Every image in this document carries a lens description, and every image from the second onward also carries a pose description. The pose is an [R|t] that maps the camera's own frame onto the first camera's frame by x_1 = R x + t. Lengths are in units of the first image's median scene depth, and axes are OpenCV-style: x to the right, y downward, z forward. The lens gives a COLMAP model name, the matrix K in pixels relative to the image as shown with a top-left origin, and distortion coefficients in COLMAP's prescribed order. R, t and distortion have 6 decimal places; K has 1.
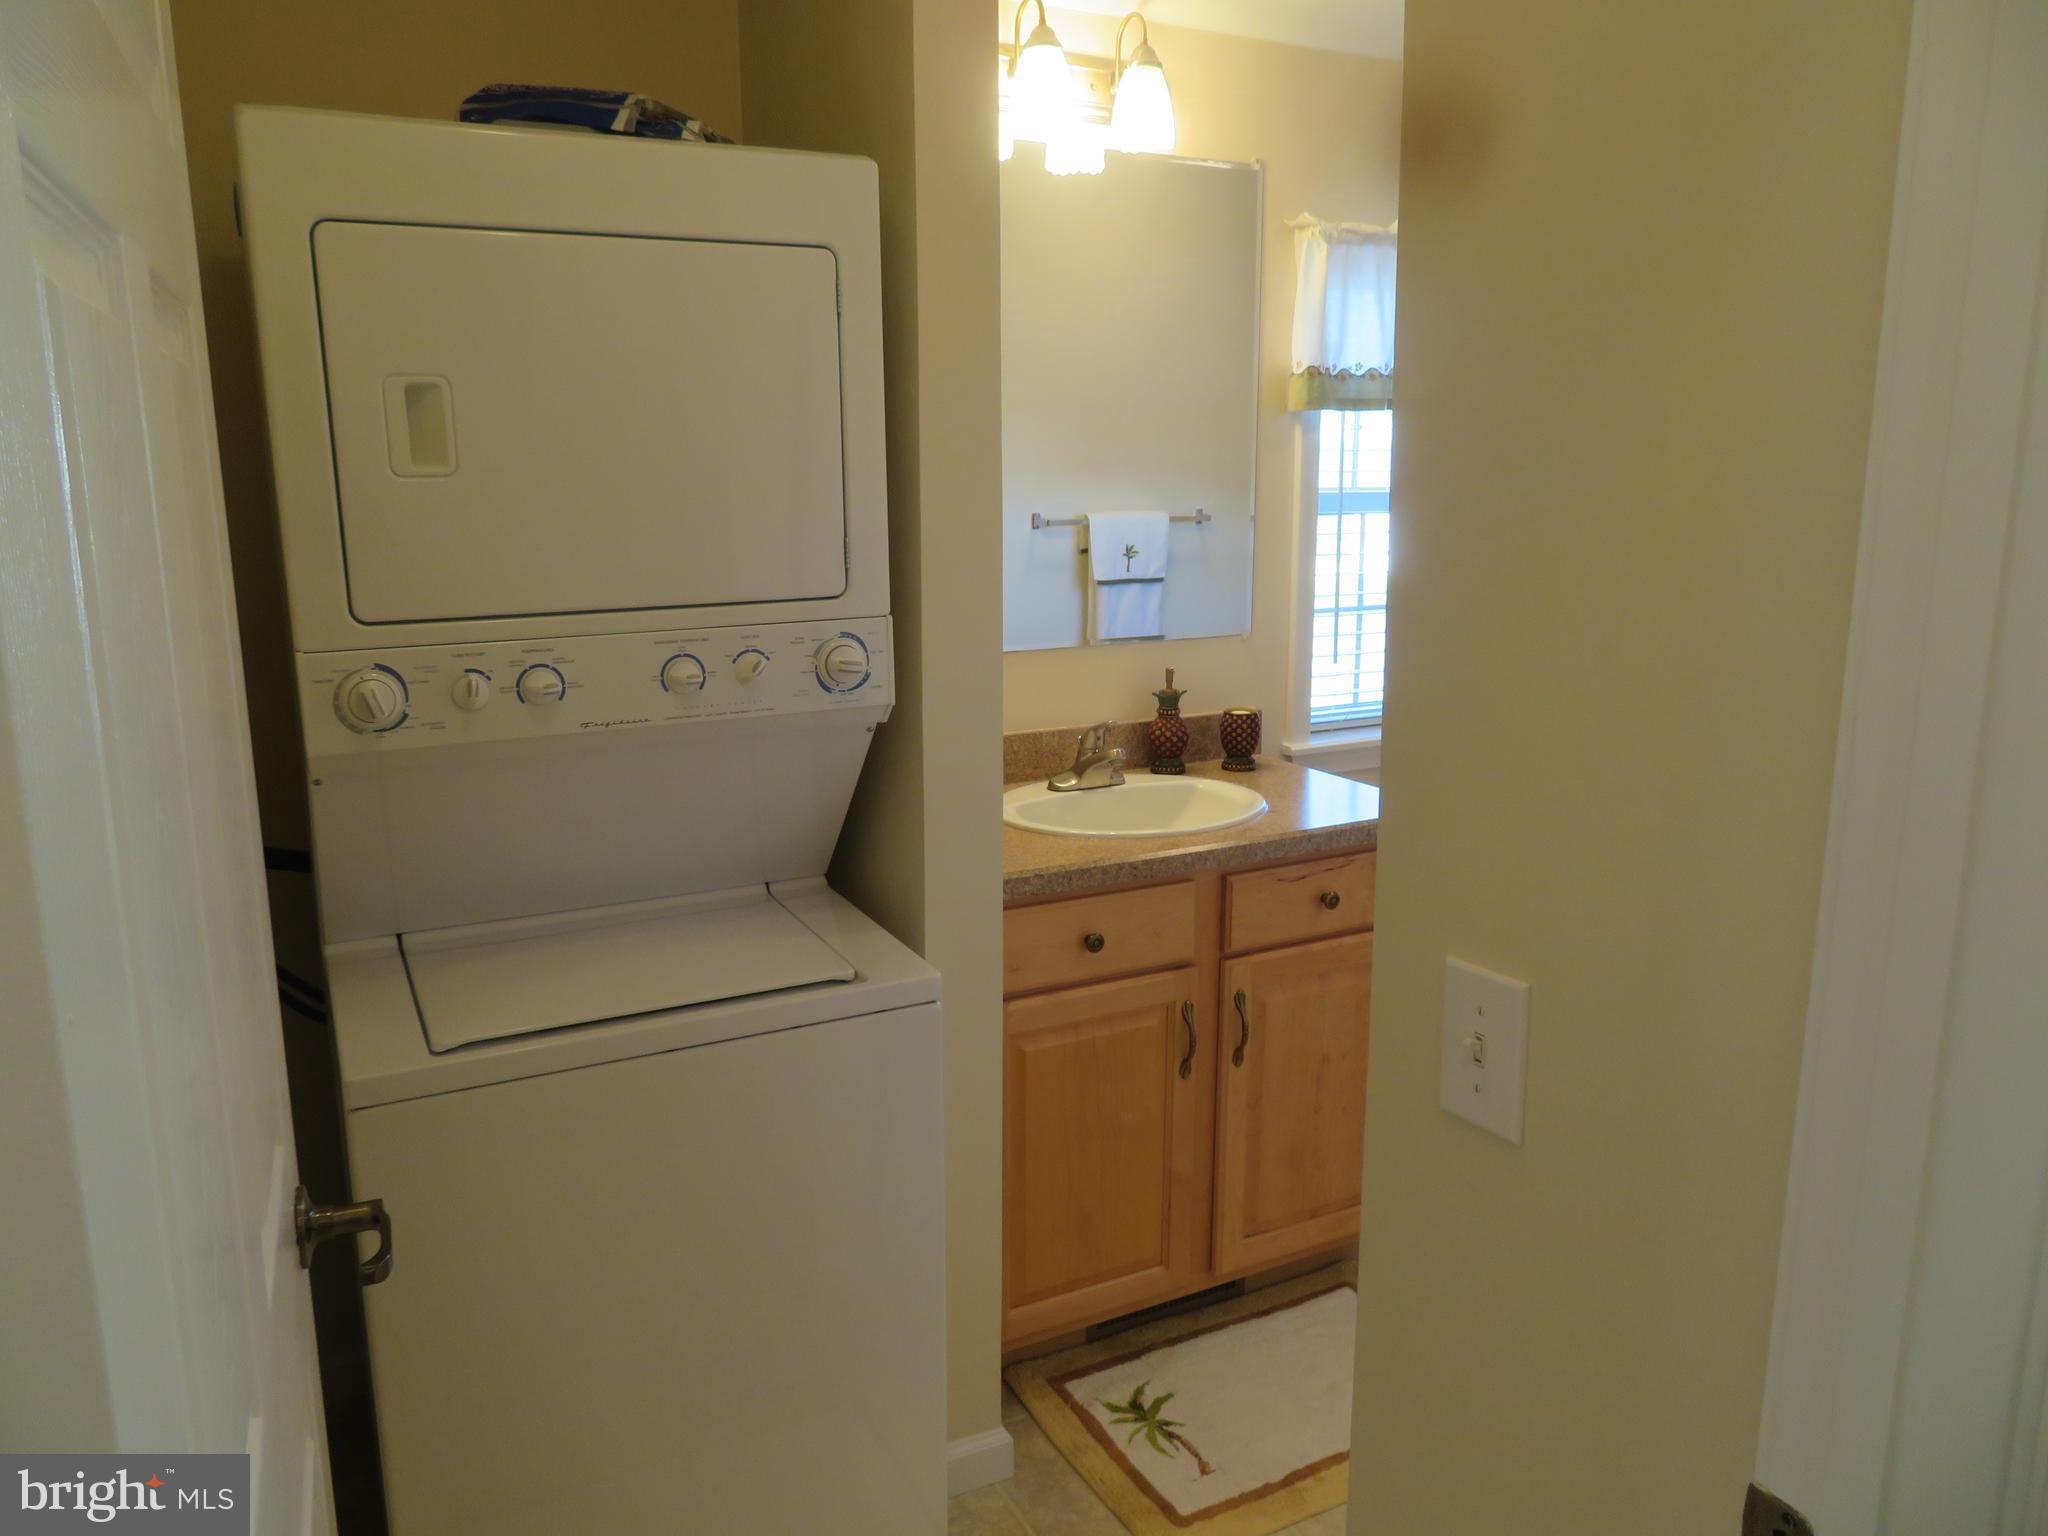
lens RADIAL K [[1452.7, 0, 1028.1], [0, 1452.7, 767.5], [0, 0, 1]] dist [-0.008672, 0.010786]
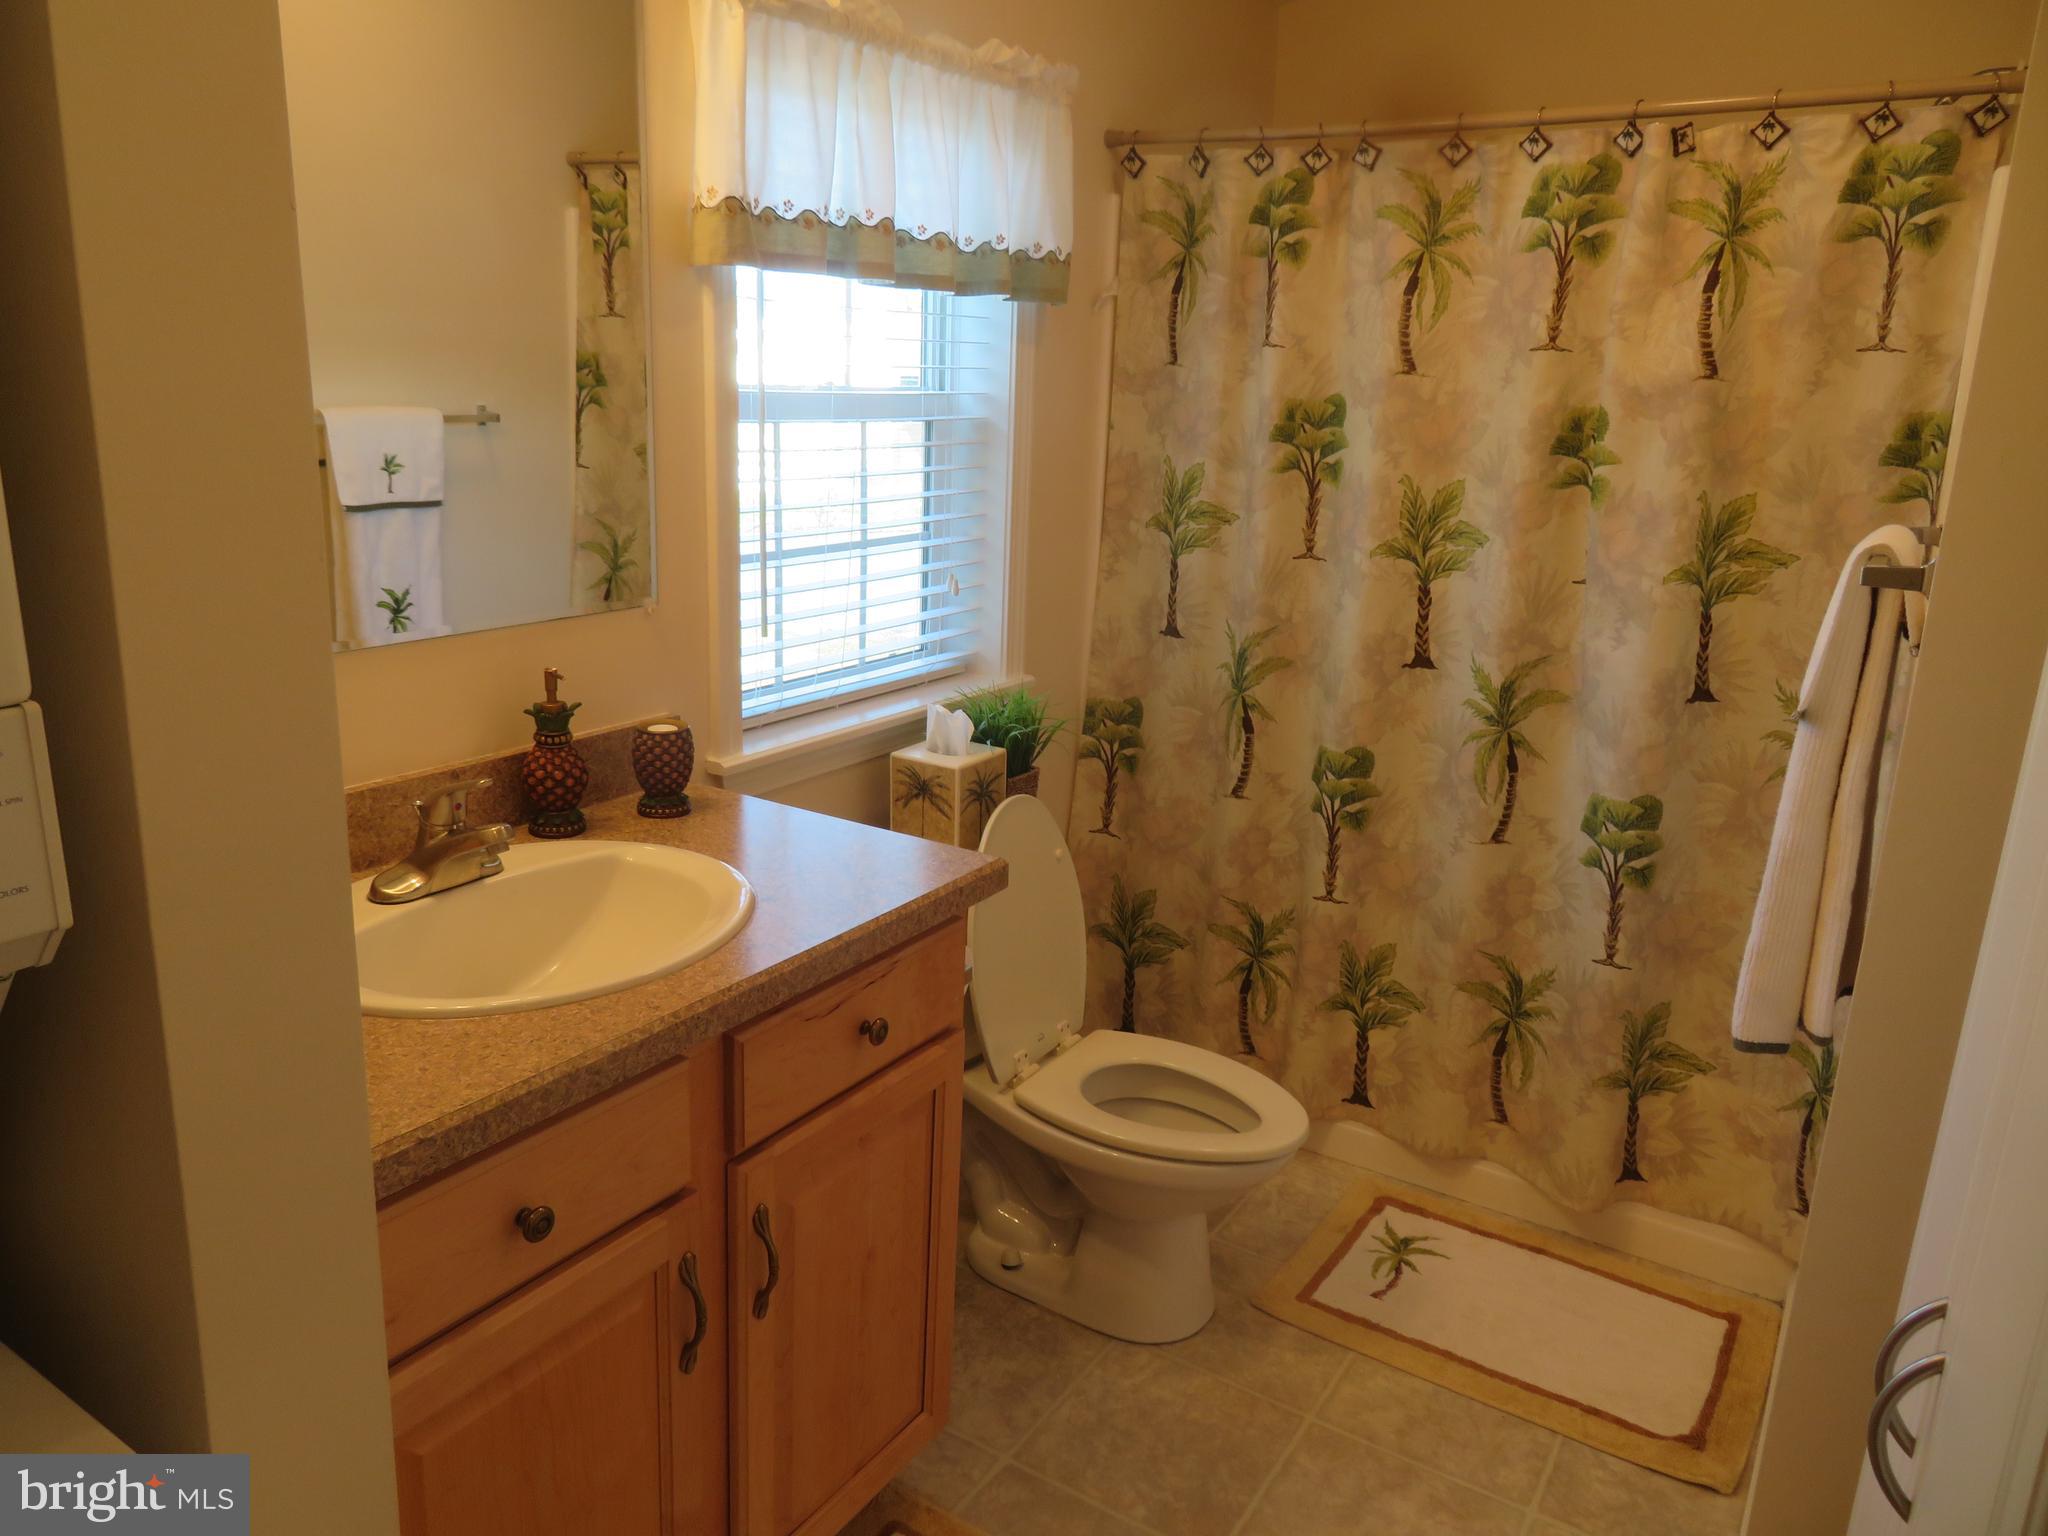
lens RADIAL K [[1452.7, 0, 1016.0], [0, 1452.7, 760.6], [0, 0, 1]] dist [-0.008672, 0.010786]
pose [[0.867226, -0.093147, 0.489125, -0.038331], [0.060843, 0.994809, 0.081570, -0.067830], [-0.494184, -0.040980, 0.868391, 0.353658]]
